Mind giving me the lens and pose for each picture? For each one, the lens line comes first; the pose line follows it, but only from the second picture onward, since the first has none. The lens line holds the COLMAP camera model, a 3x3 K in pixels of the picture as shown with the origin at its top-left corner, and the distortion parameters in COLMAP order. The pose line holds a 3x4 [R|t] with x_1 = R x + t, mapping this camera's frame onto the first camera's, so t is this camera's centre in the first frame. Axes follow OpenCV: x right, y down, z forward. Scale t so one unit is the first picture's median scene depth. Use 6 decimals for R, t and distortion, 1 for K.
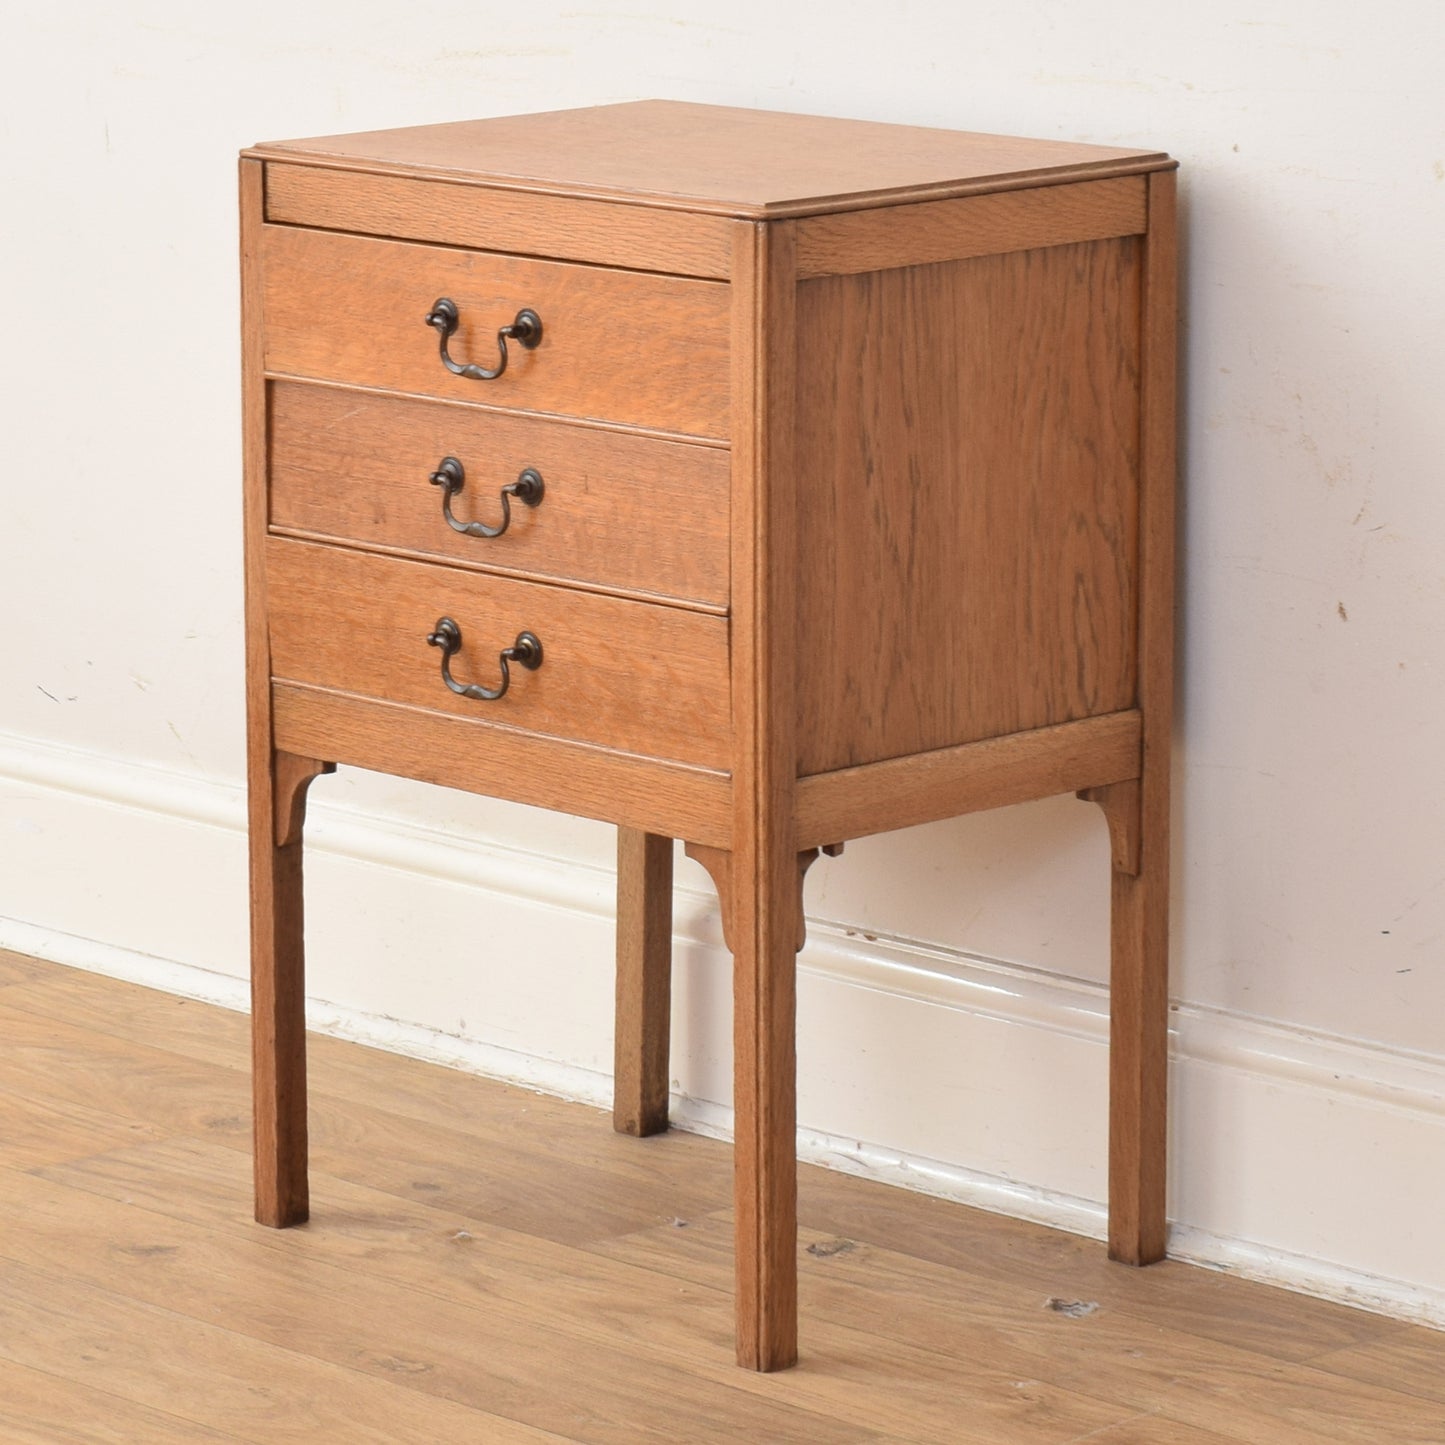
lens RADIAL K [[6695.6, 0, 700.8], [0, 6695.6, 658.0], [0, 0, 1]] dist [-0.027620, 0.000000]
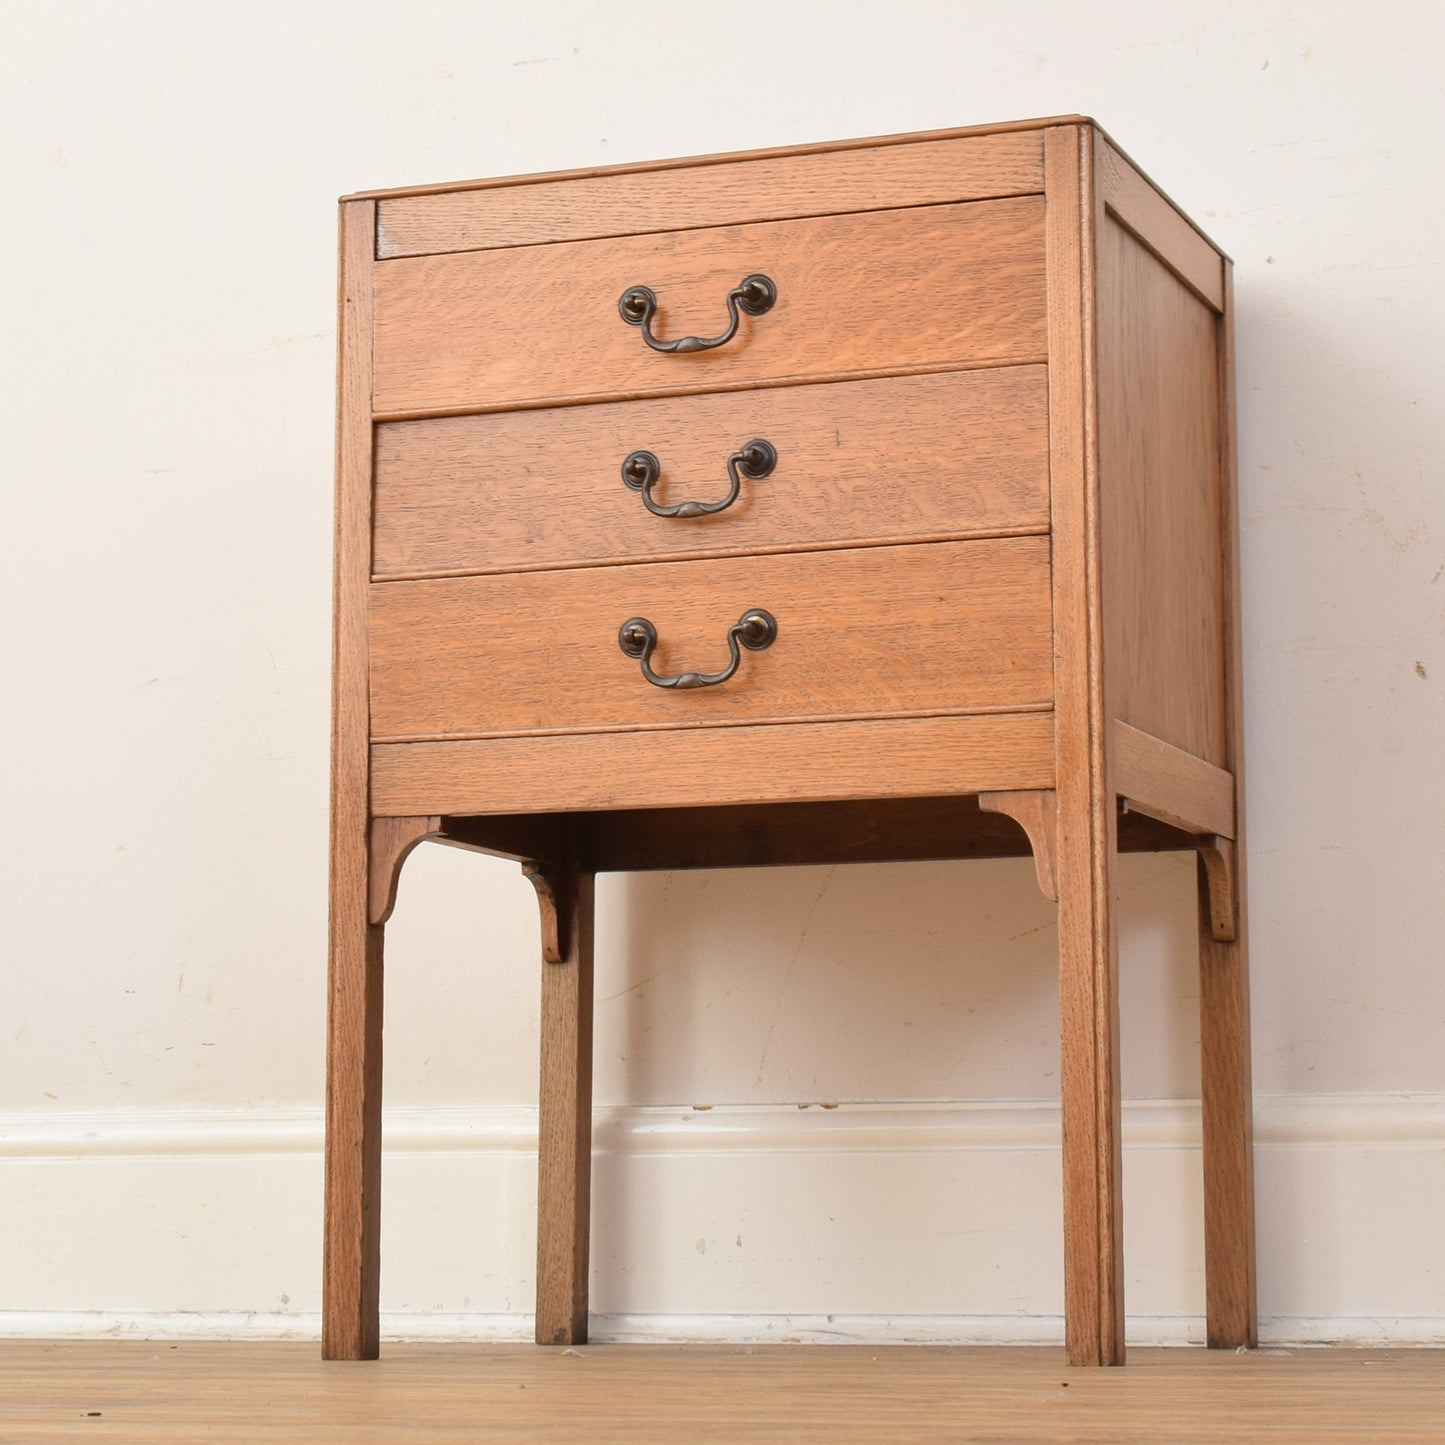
lens RADIAL K [[3837.4, 0, 734.3], [0, 3837.4, 627.7], [0, 0, 1]] dist [-0.028142, 0.000000]
pose [[0.901258, 0.067230, 0.428035, -0.255813], [0.082313, 0.943332, -0.321481, 0.169473], [-0.425392, 0.324970, 0.844651, 0.536138]]
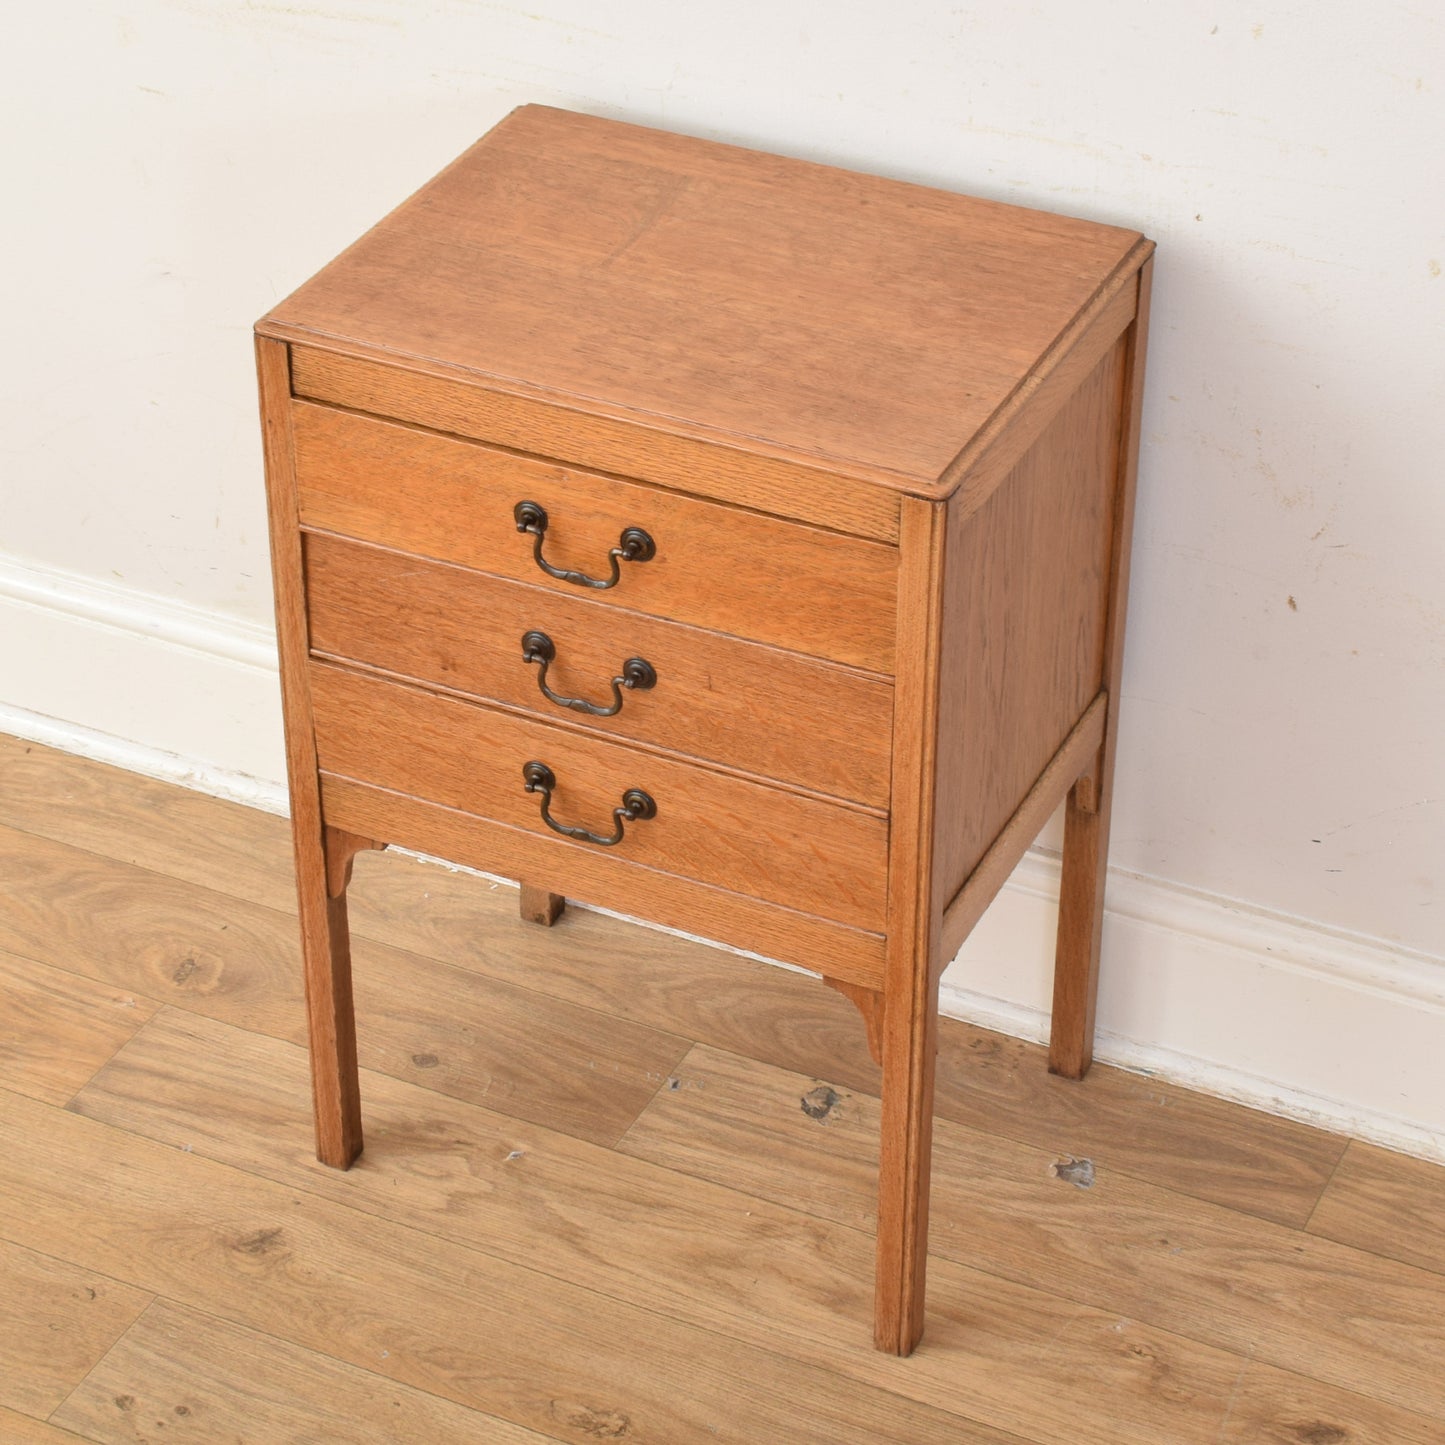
lens RADIAL K [[3706.7, 0, 758.5], [0, 3706.7, 711.8], [0, 0, 1]] dist [-0.021507, 0.000000]
pose [[0.934857, -0.192492, 0.298312, -0.178180], [0.056439, 0.910148, 0.410421, -0.251344], [-0.350511, -0.366848, 0.861722, 0.483039]]
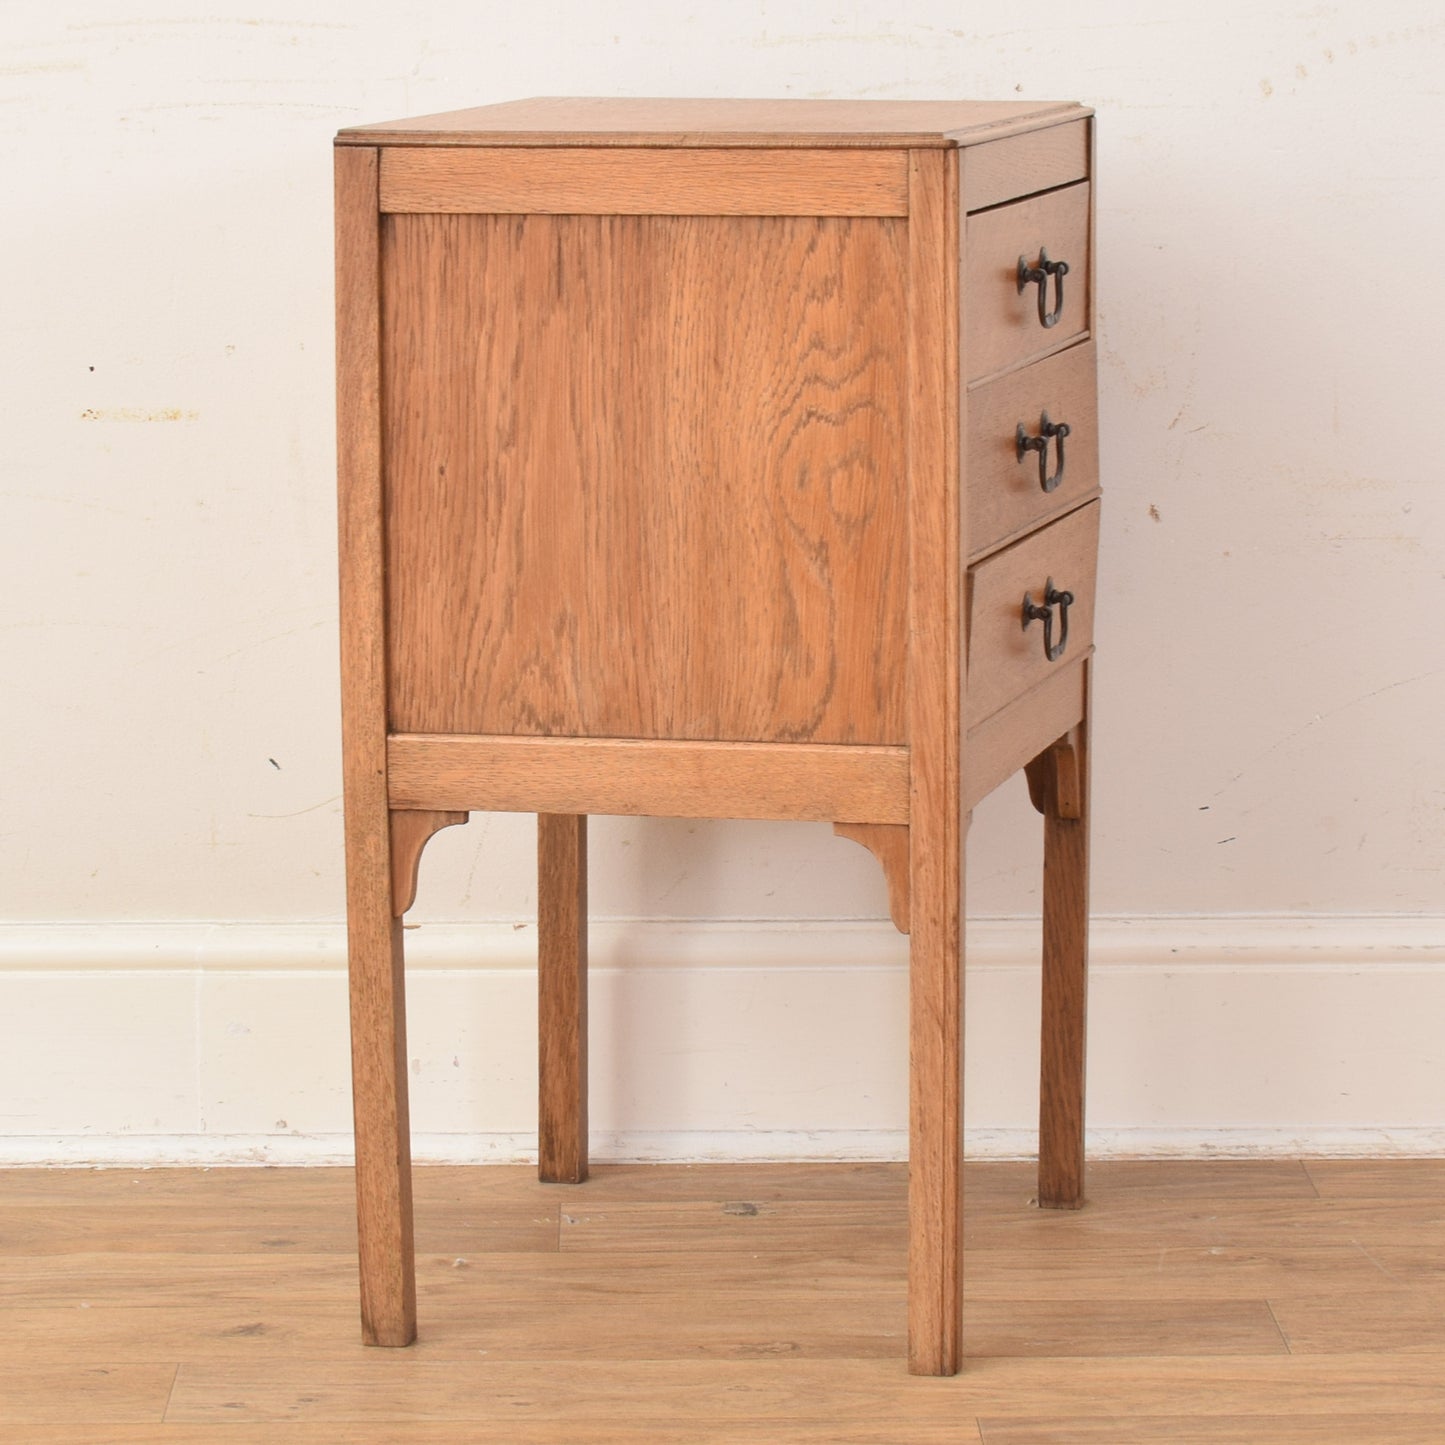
lens RADIAL K [[5951.1, 0, 682.3], [0, 5951.1, 741.2], [0, 0, 1]] dist [-0.013919, 0.000000]
pose [[0.681398, -0.104776, 0.724375, -0.645188], [0.138925, 0.990223, 0.012547, 0.006713], [-0.718607, 0.092085, 0.689292, 0.400558]]
